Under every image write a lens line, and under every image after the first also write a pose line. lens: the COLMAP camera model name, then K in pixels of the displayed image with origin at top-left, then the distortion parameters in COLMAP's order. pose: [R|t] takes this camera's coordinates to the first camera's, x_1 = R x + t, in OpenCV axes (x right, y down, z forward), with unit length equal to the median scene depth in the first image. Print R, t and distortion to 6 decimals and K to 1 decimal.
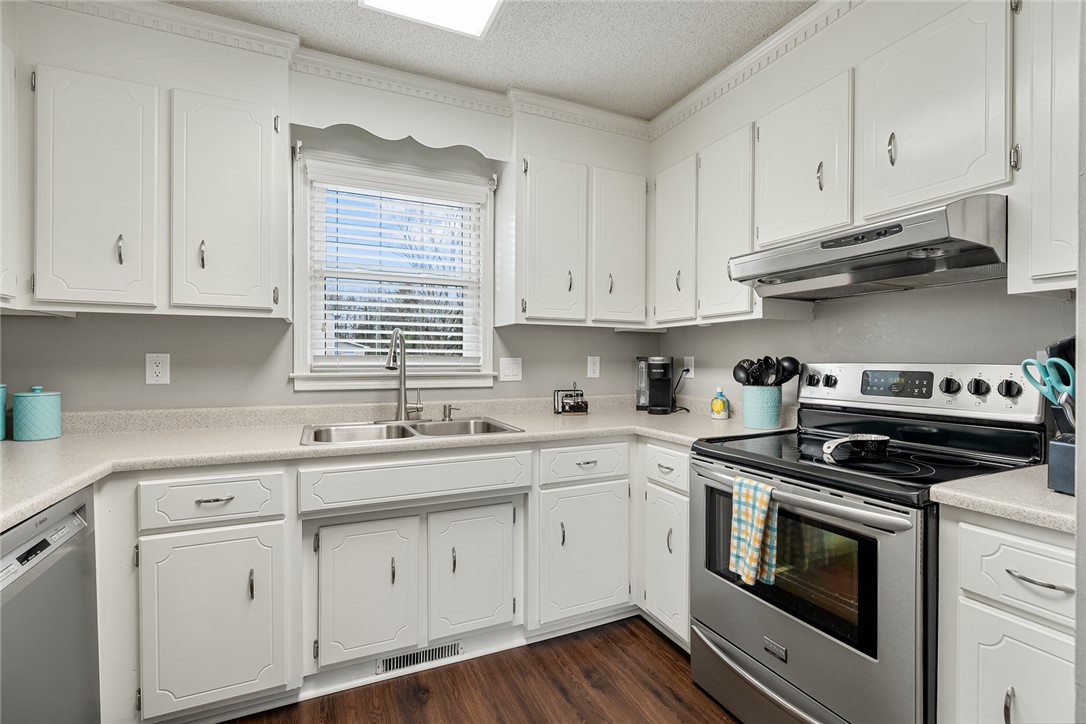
lens RADIAL K [[486.6, 0, 542.8], [0, 486.6, 364.7], [0, 0, 1]] dist [-0.017794, 0.008741]
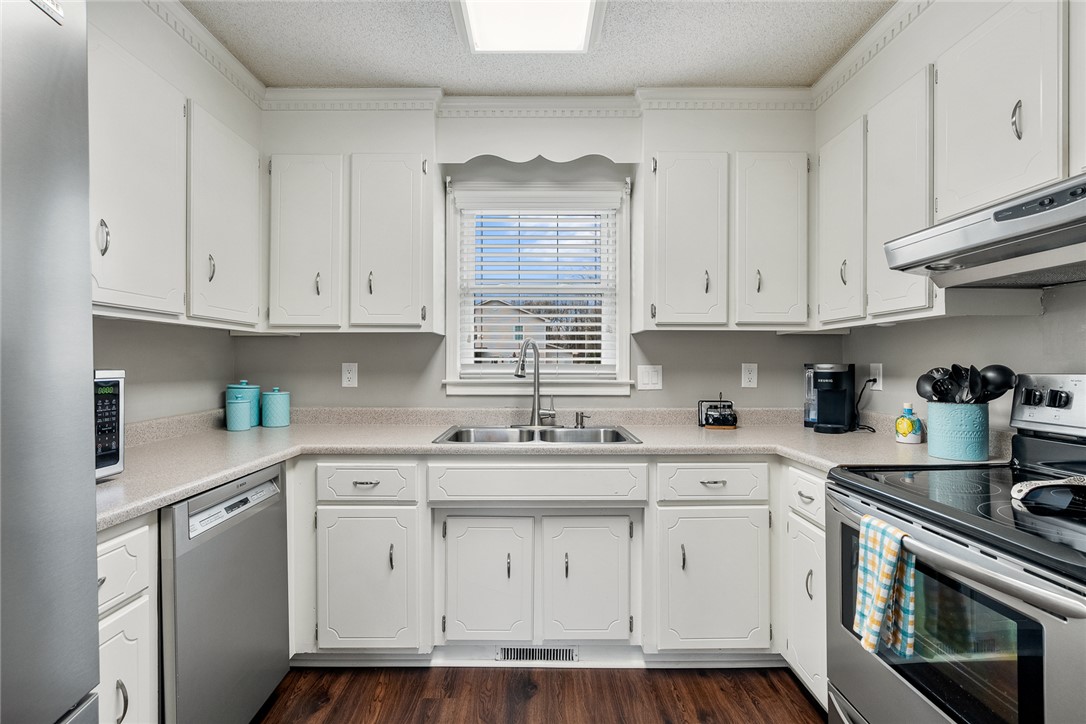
lens RADIAL K [[506.5, 0, 537.9], [0, 506.5, 362.4], [0, 0, 1]] dist [-0.010877, 0.001063]
pose [[0.908854, -0.003115, -0.417102, 0.190542], [-0.002474, 0.999914, -0.012858, -0.008401], [0.417107, 0.012718, 0.908769, 0.006283]]
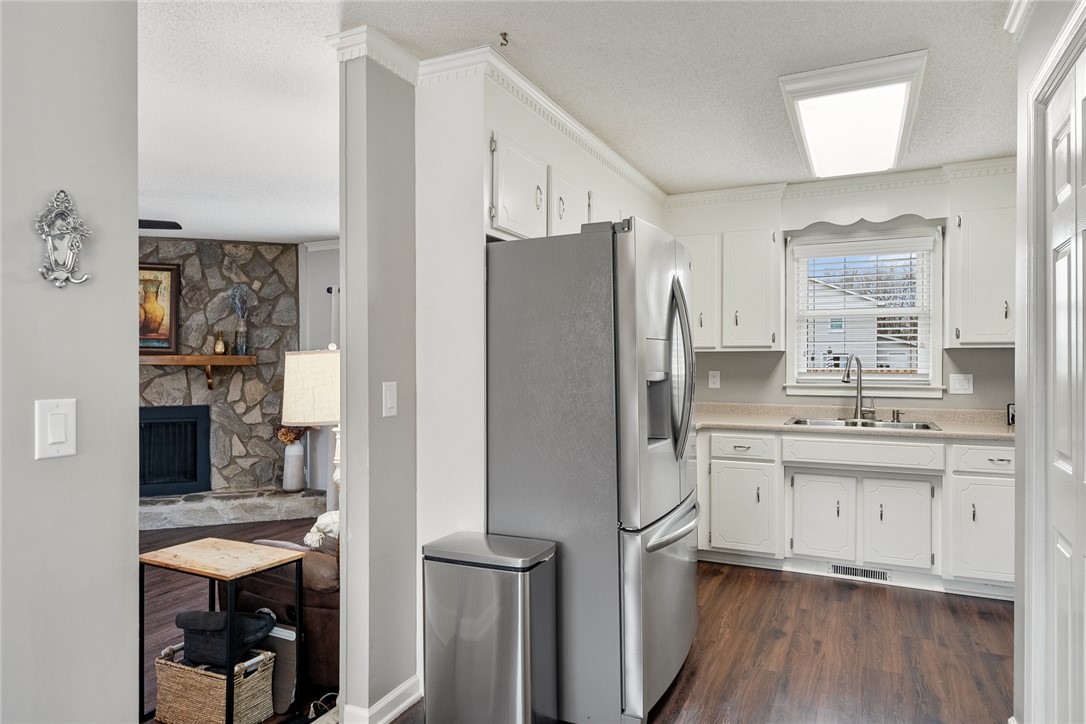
lens RADIAL K [[672.4, 0, 543.0], [0, 672.4, 362.0], [0, 0, 1]] dist [-0.001756, 0.000481]
pose [[0.636703, -0.003115, -0.771103, 0.691856], [-0.006865, 0.999929, -0.009708, -0.026995], [0.771078, 0.011475, 0.636637, -1.034385]]
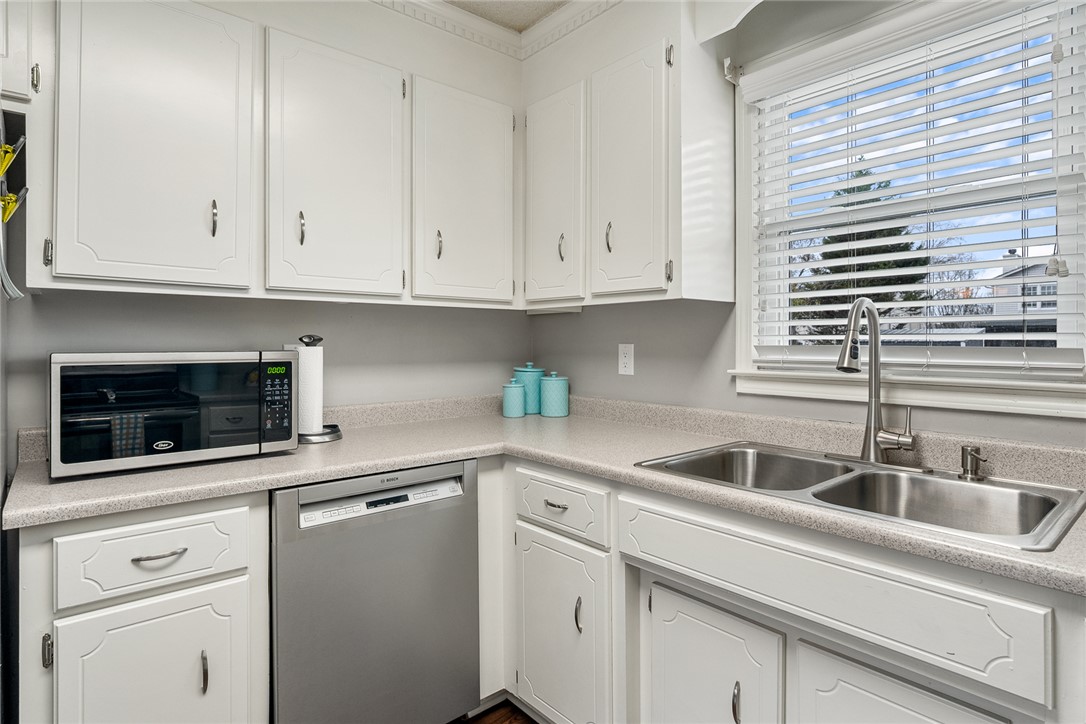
lens RADIAL K [[578.6, 0, 547.8], [0, 578.6, 341.6], [0, 0, 1]] dist [-0.003758, -0.000315]
pose [[0.275533, -0.004881, -0.961279, 0.281485], [-0.010095, 0.999917, -0.007970, -0.016343], [0.961239, 0.011900, 0.275460, 0.501872]]
